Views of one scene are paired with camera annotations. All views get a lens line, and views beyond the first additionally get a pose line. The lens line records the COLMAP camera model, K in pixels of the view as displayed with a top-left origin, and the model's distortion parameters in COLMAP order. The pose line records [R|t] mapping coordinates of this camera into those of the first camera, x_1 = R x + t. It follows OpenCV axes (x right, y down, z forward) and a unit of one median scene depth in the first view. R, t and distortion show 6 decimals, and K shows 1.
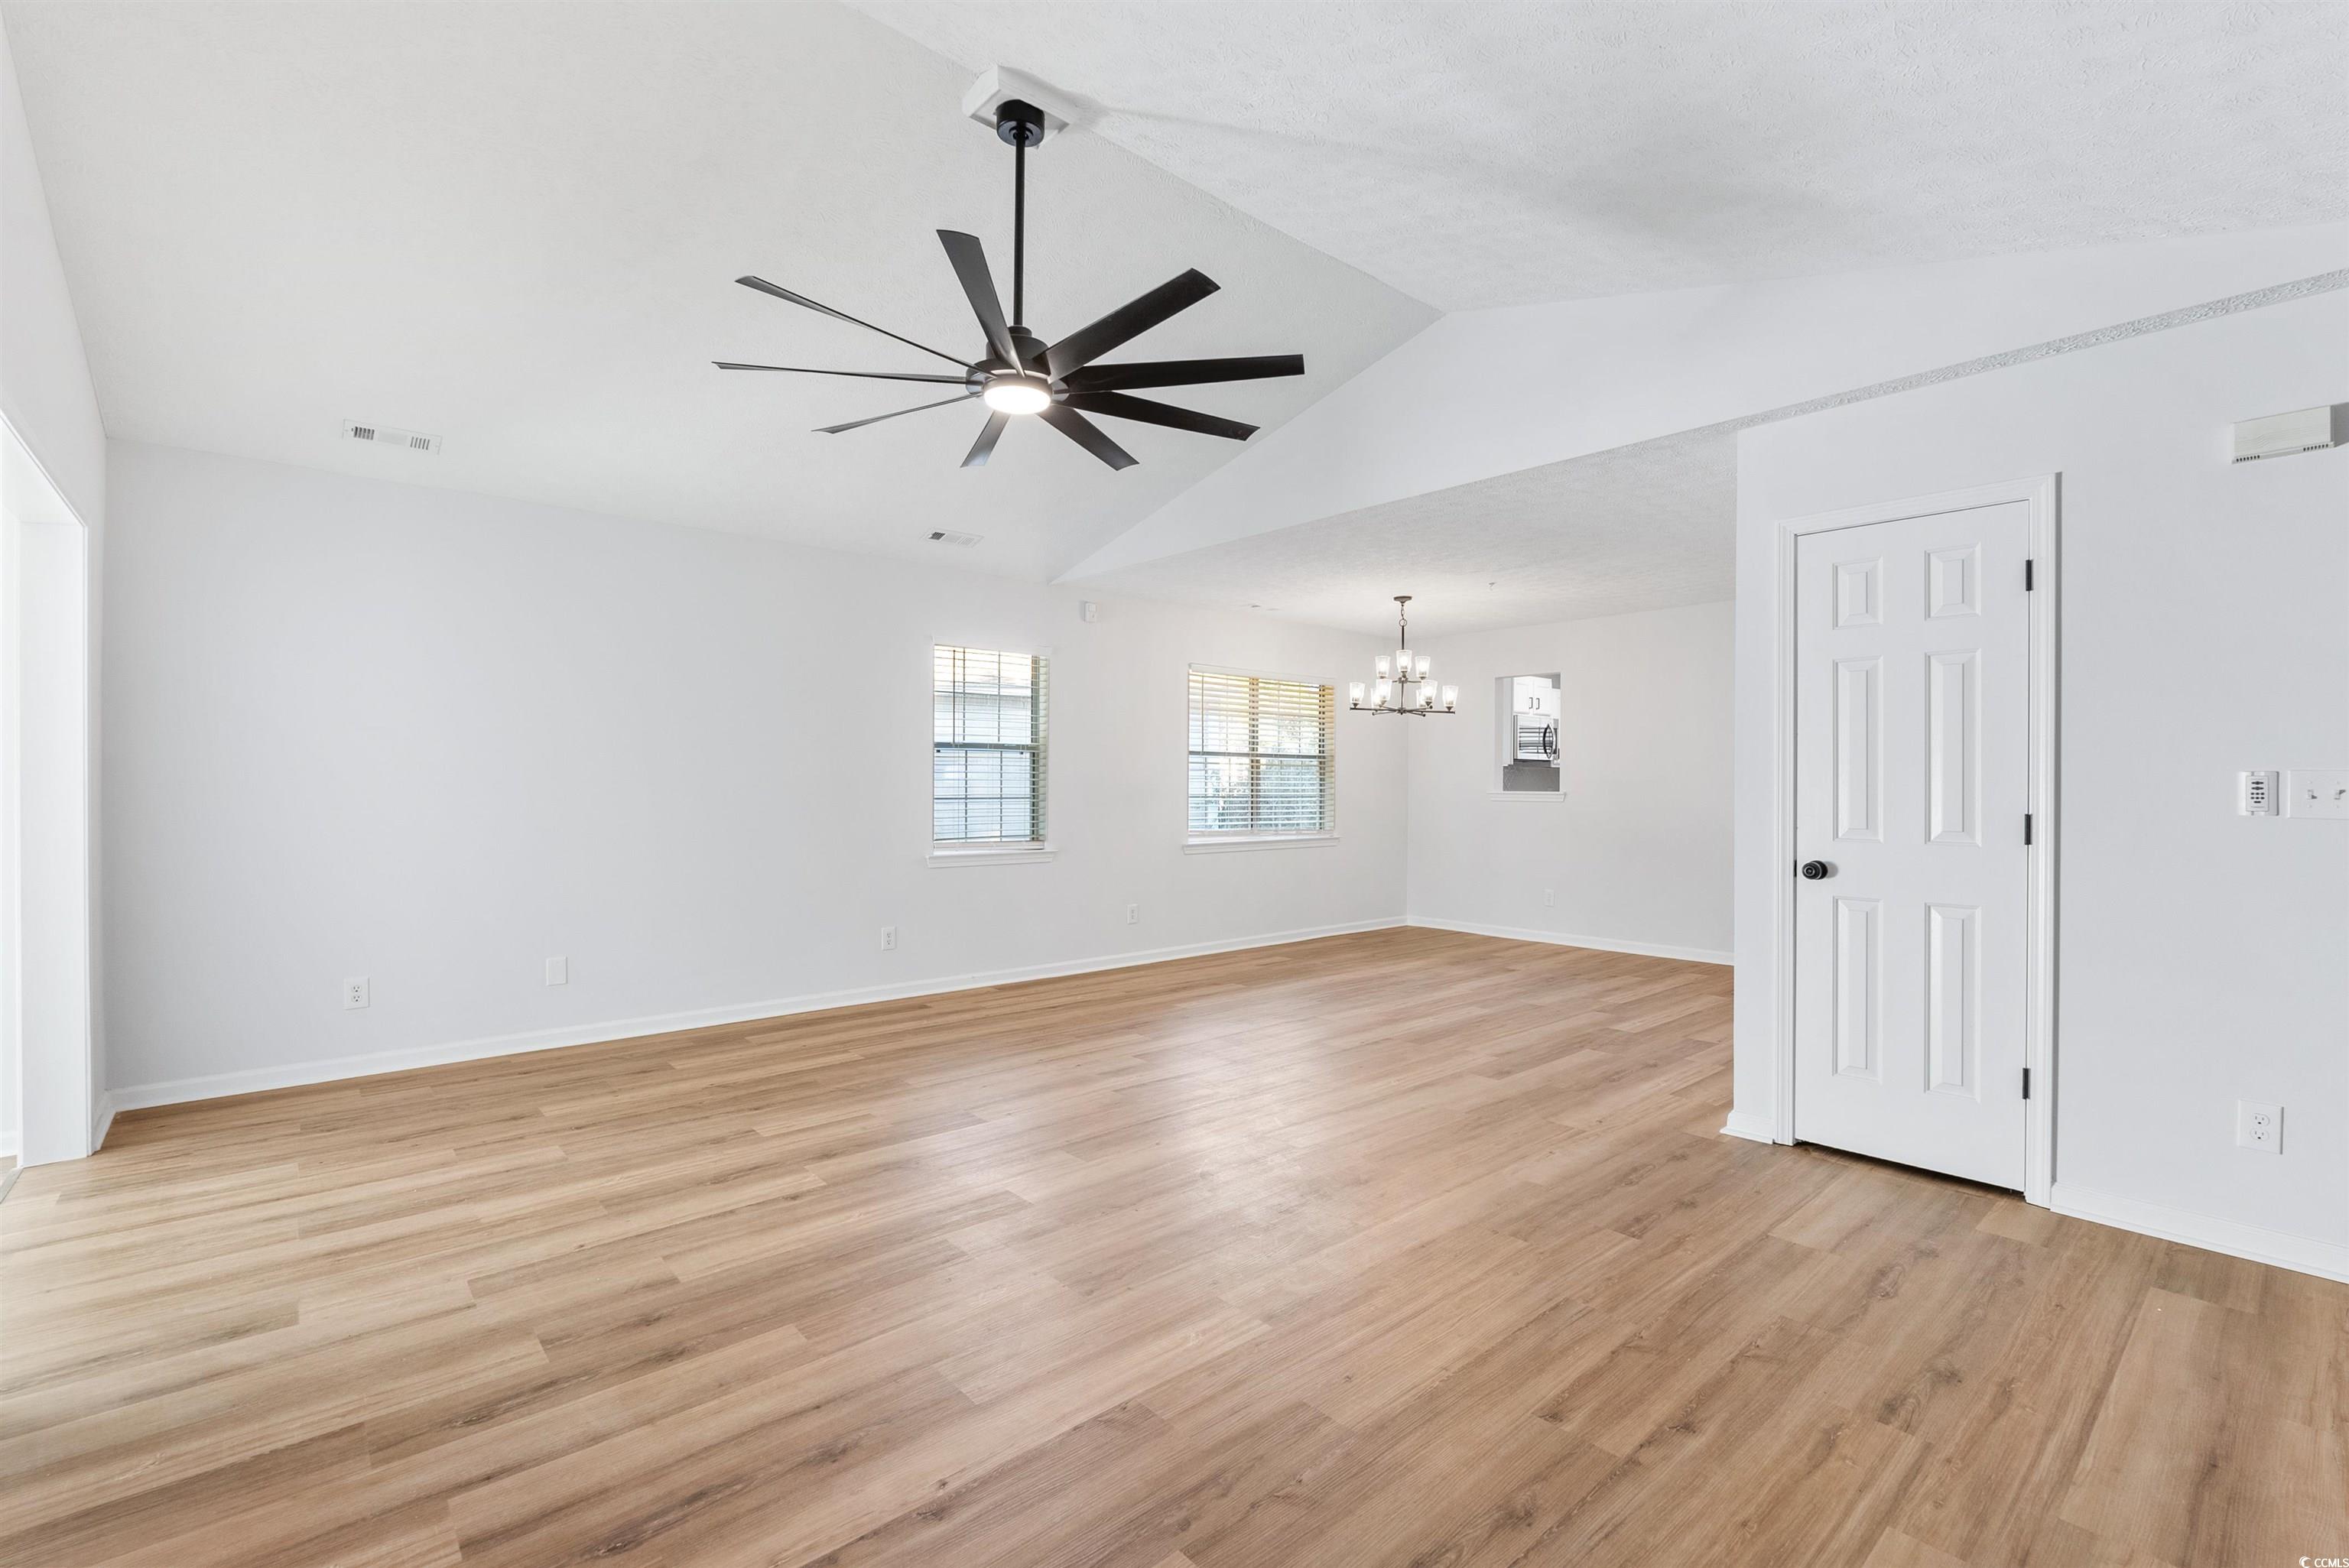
lens RADIAL K [[1044.8, 0, 1176.9], [0, 1044.8, 782.7], [0, 0, 1]] dist [-0.000388, -0.000355]
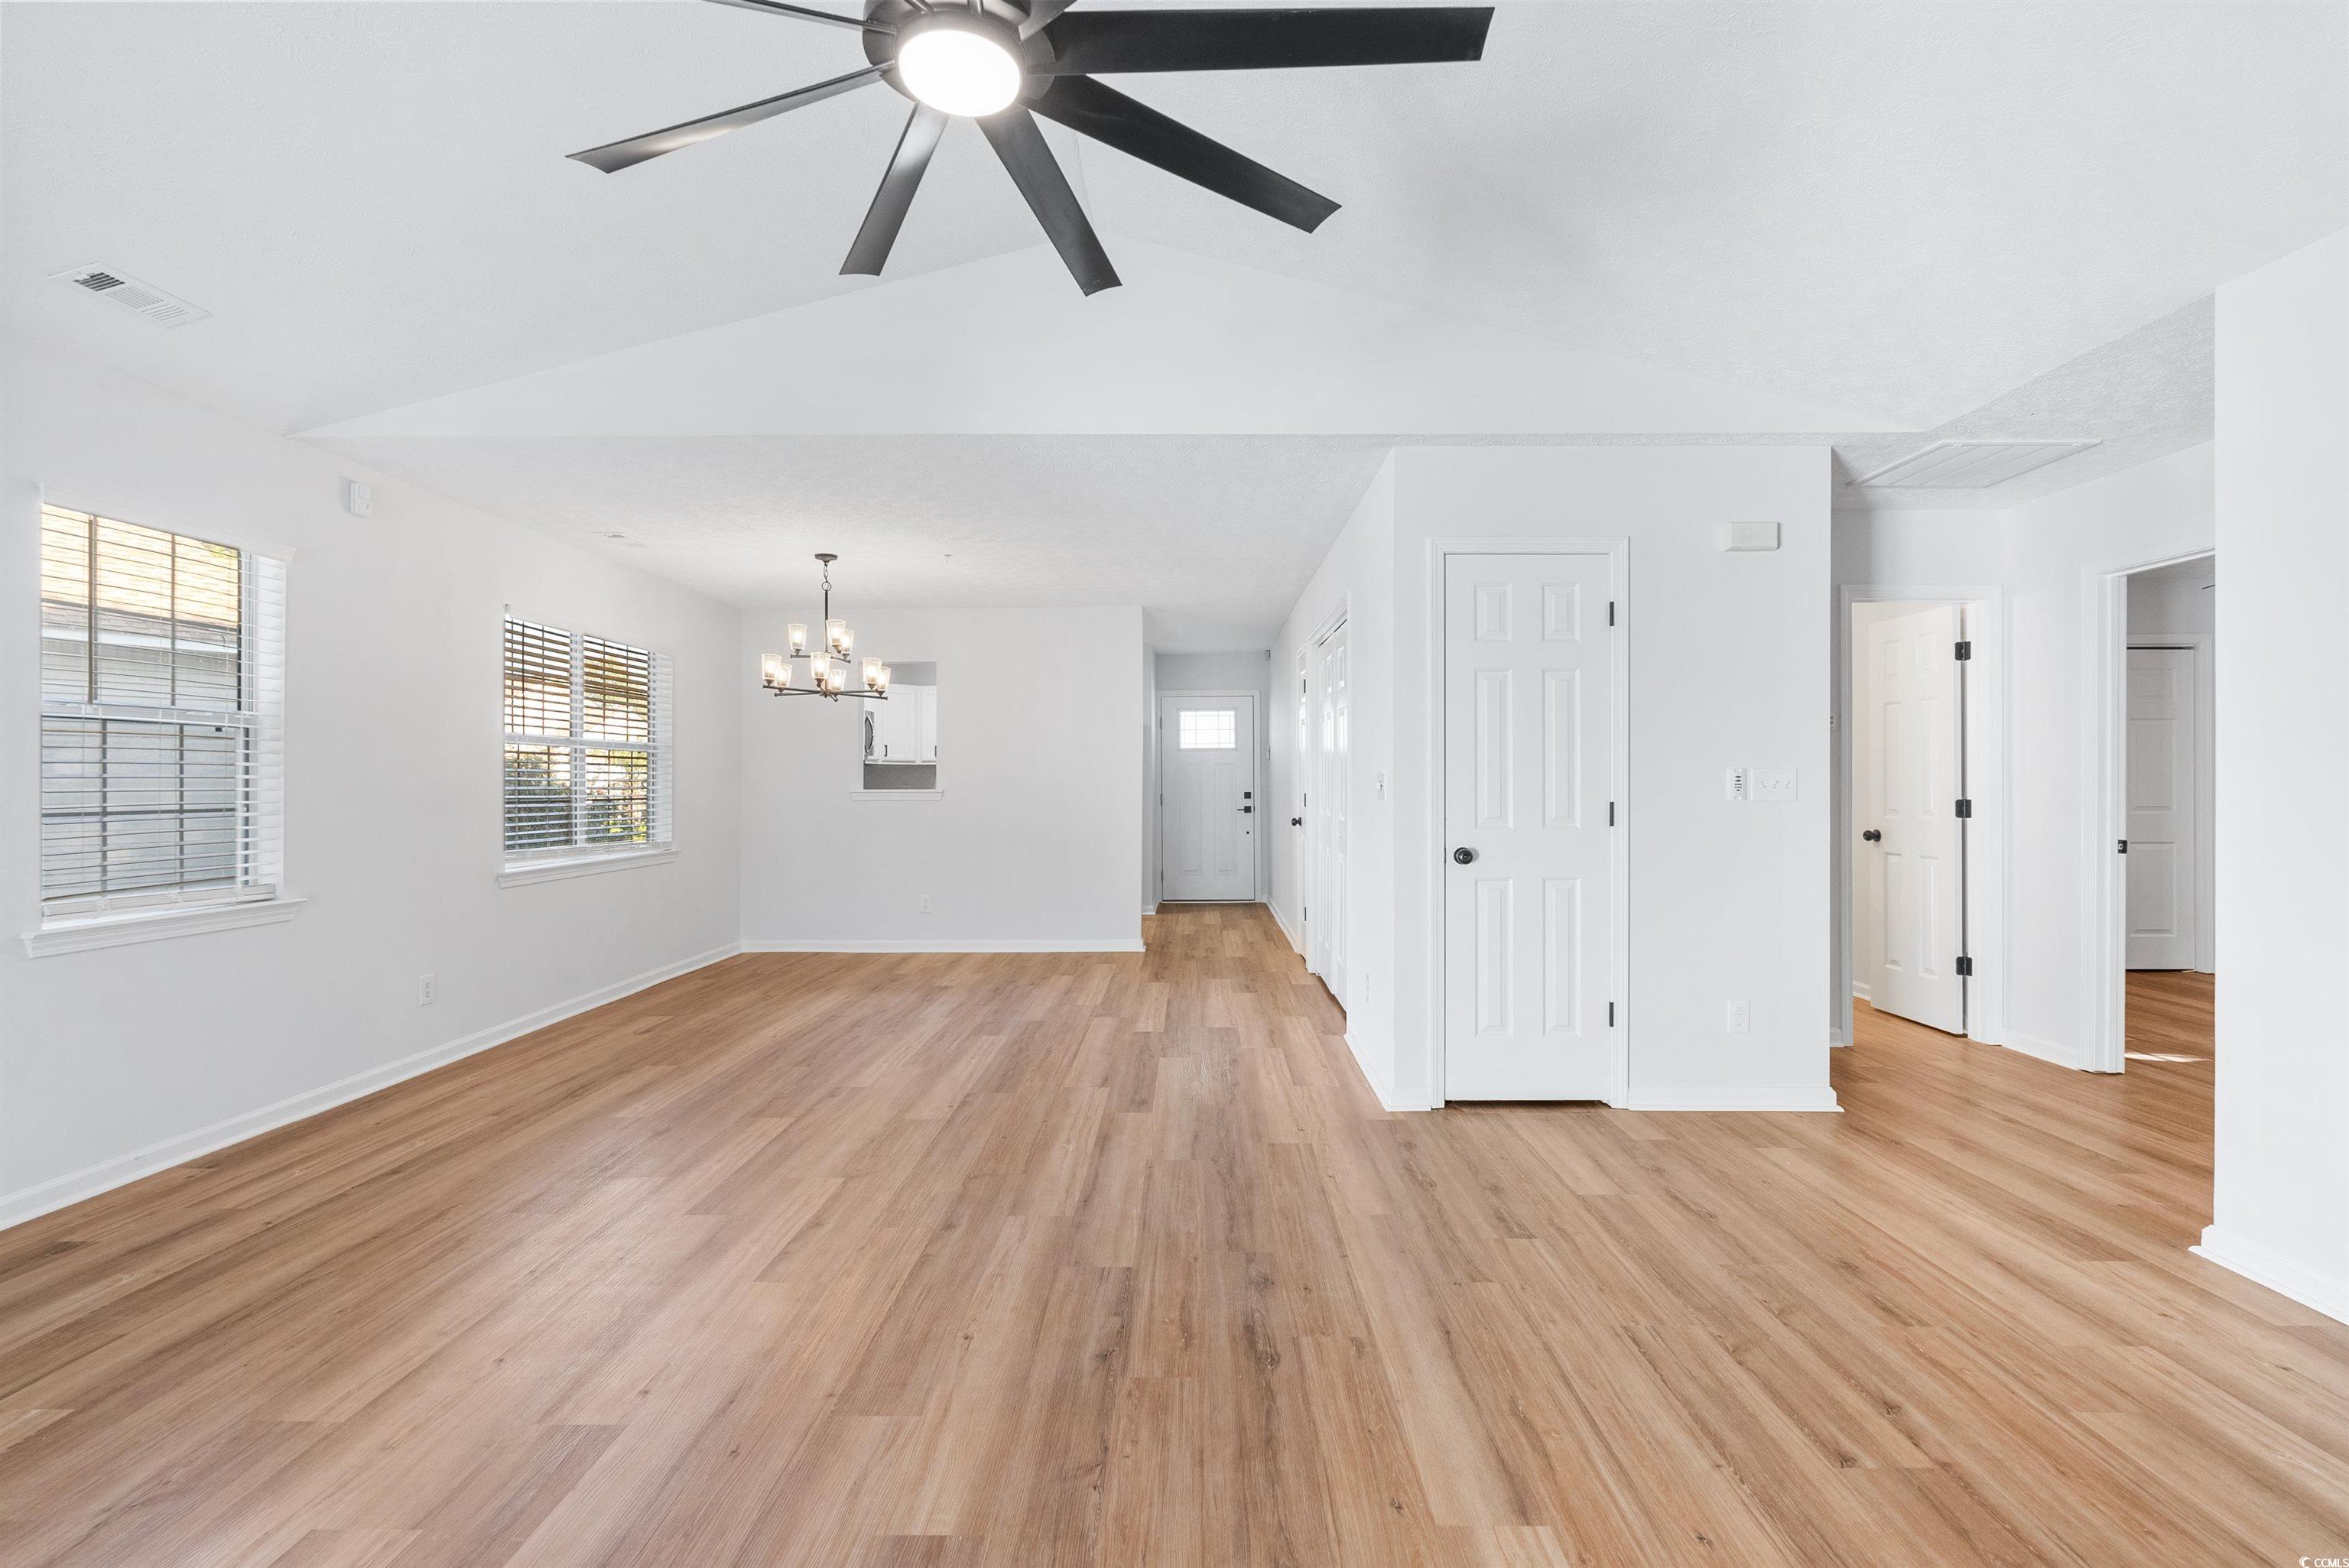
lens RADIAL K [[1044.8, 0, 1190.4], [0, 1044.8, 779.1], [0, 0, 1]] dist [-0.000388, -0.000355]
pose [[0.664792, -0.003519, 0.747020, -0.501581], [0.004398, 0.999990, 0.000797, -0.000490], [-0.747015, 0.002756, 0.664801, 0.571041]]
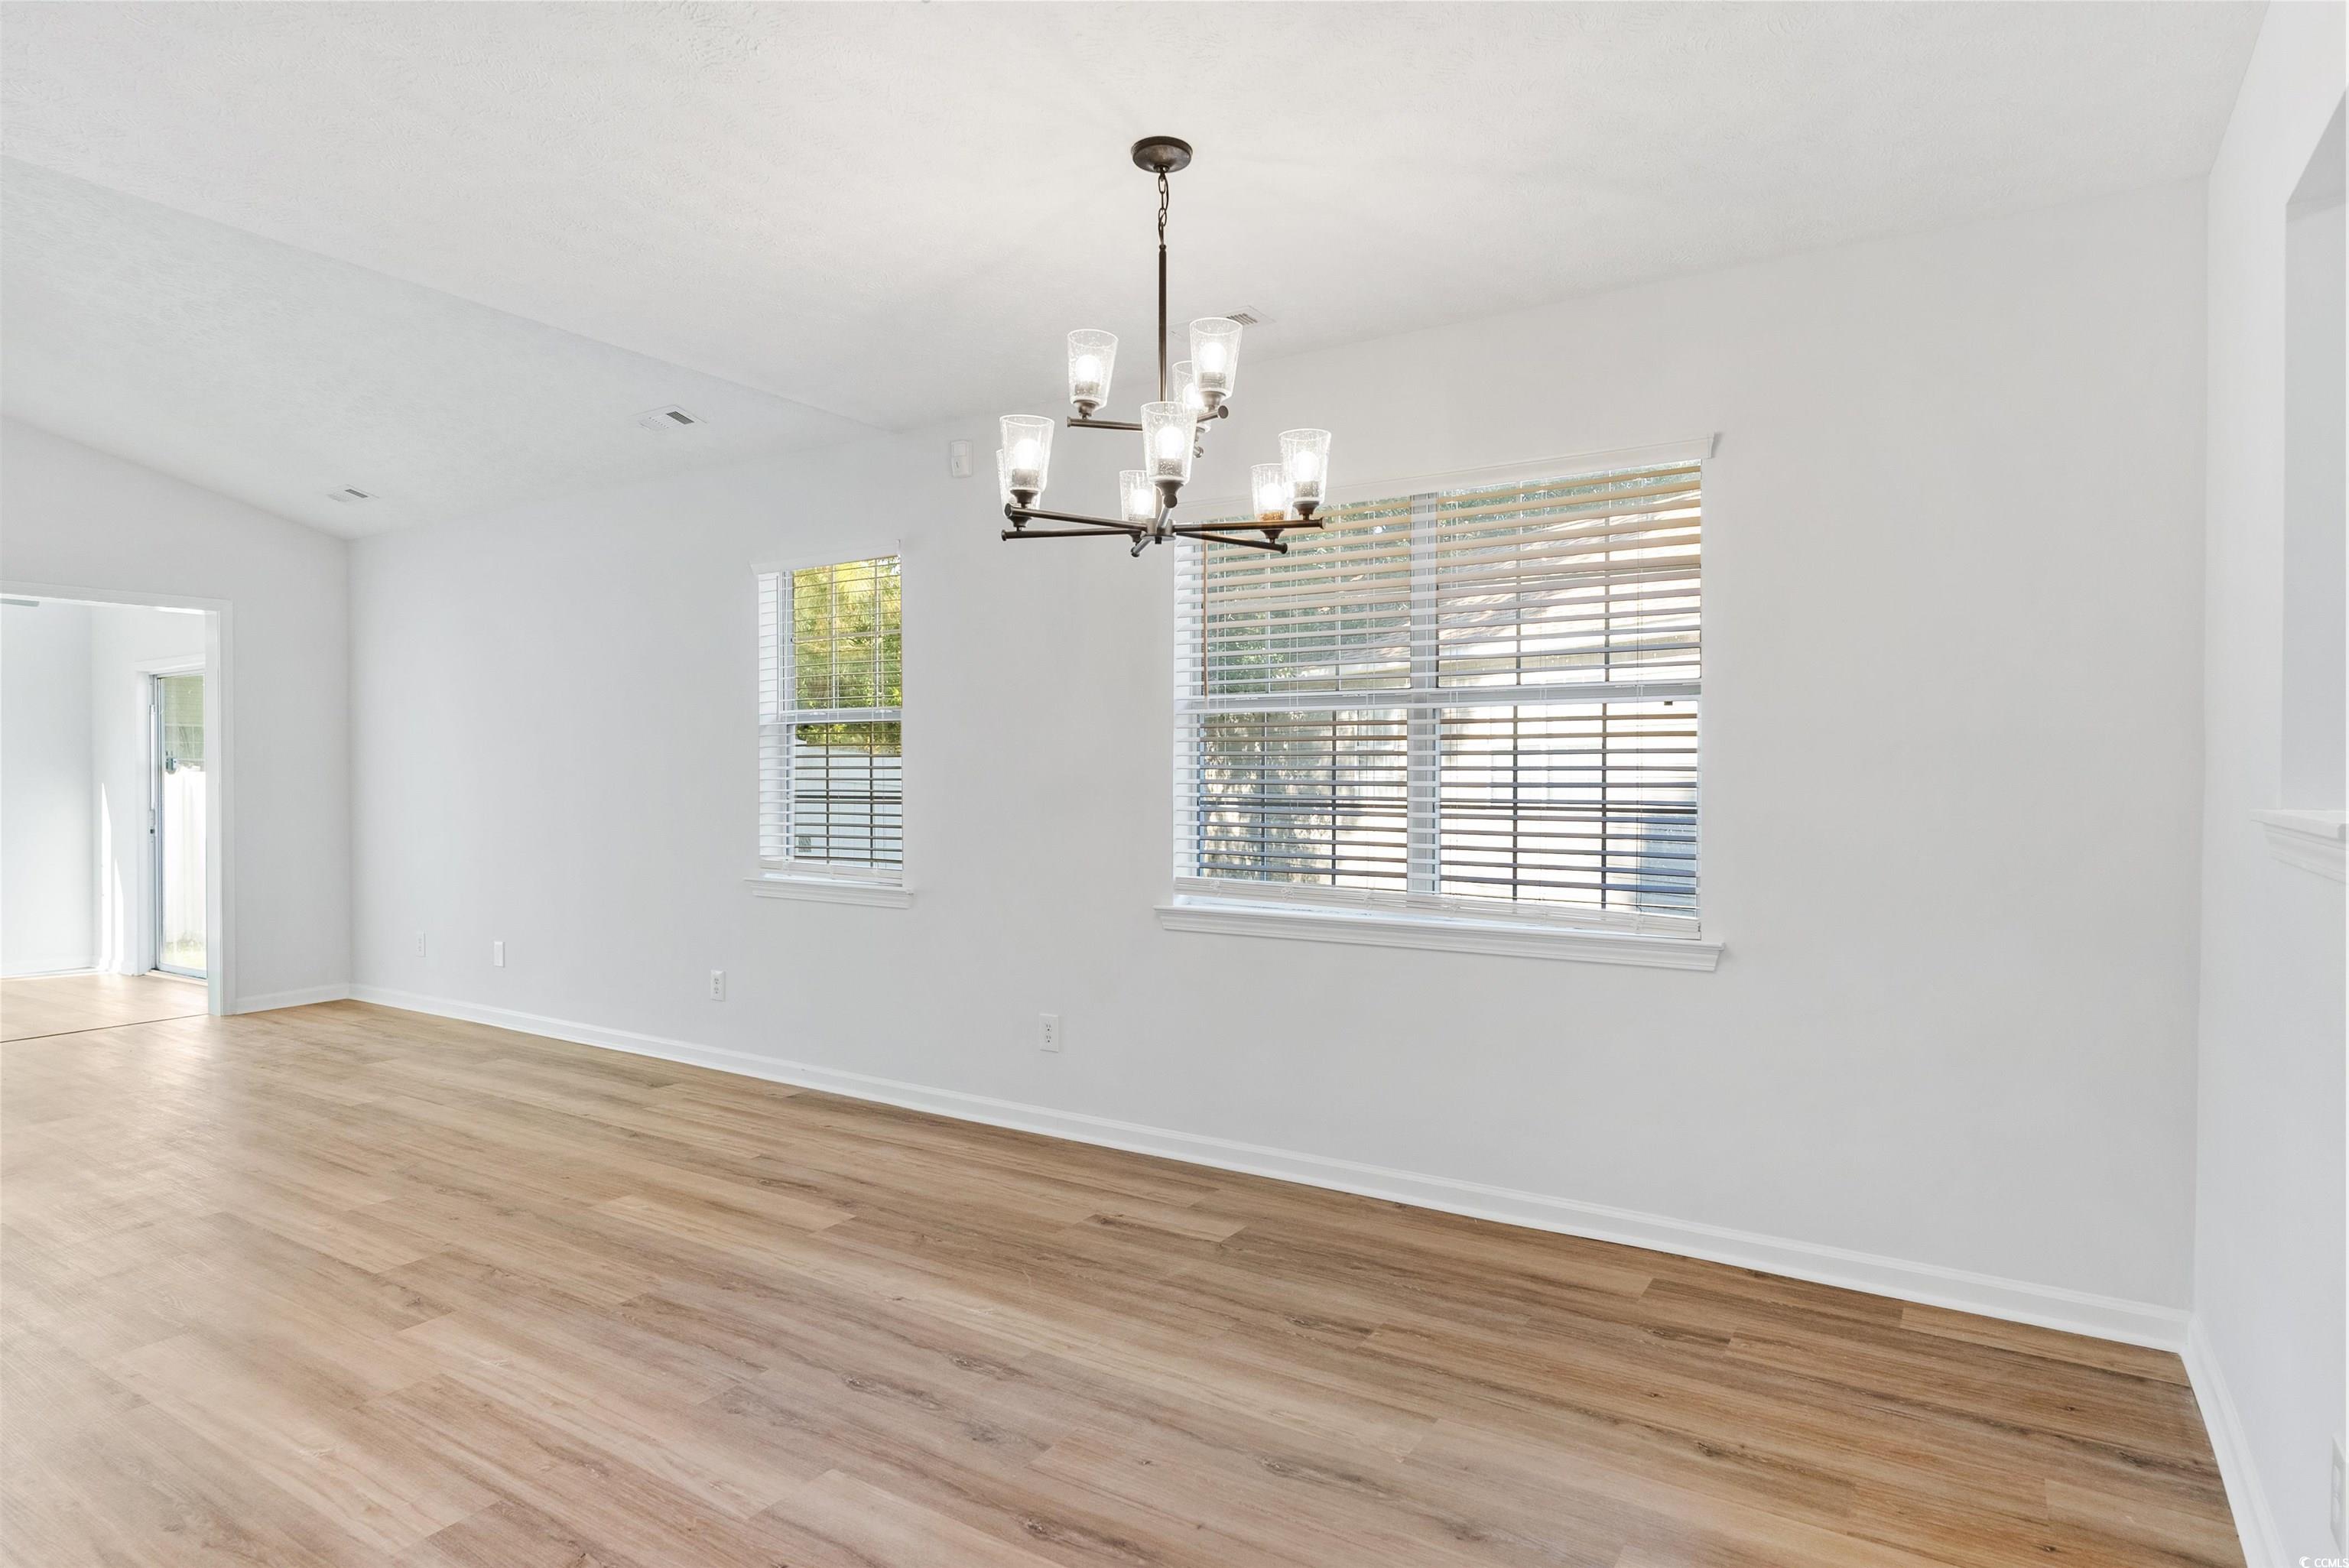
lens RADIAL K [[1296.5, 0, 1181.3], [0, 1296.5, 770.4], [0, 0, 1]] dist [0.020089, 0.000178]
pose [[0.267656, 0.002894, -0.963510, 1.410000], [0.003596, 0.999986, 0.004003, -0.008843], [0.963508, -0.004536, 0.267642, 2.177650]]
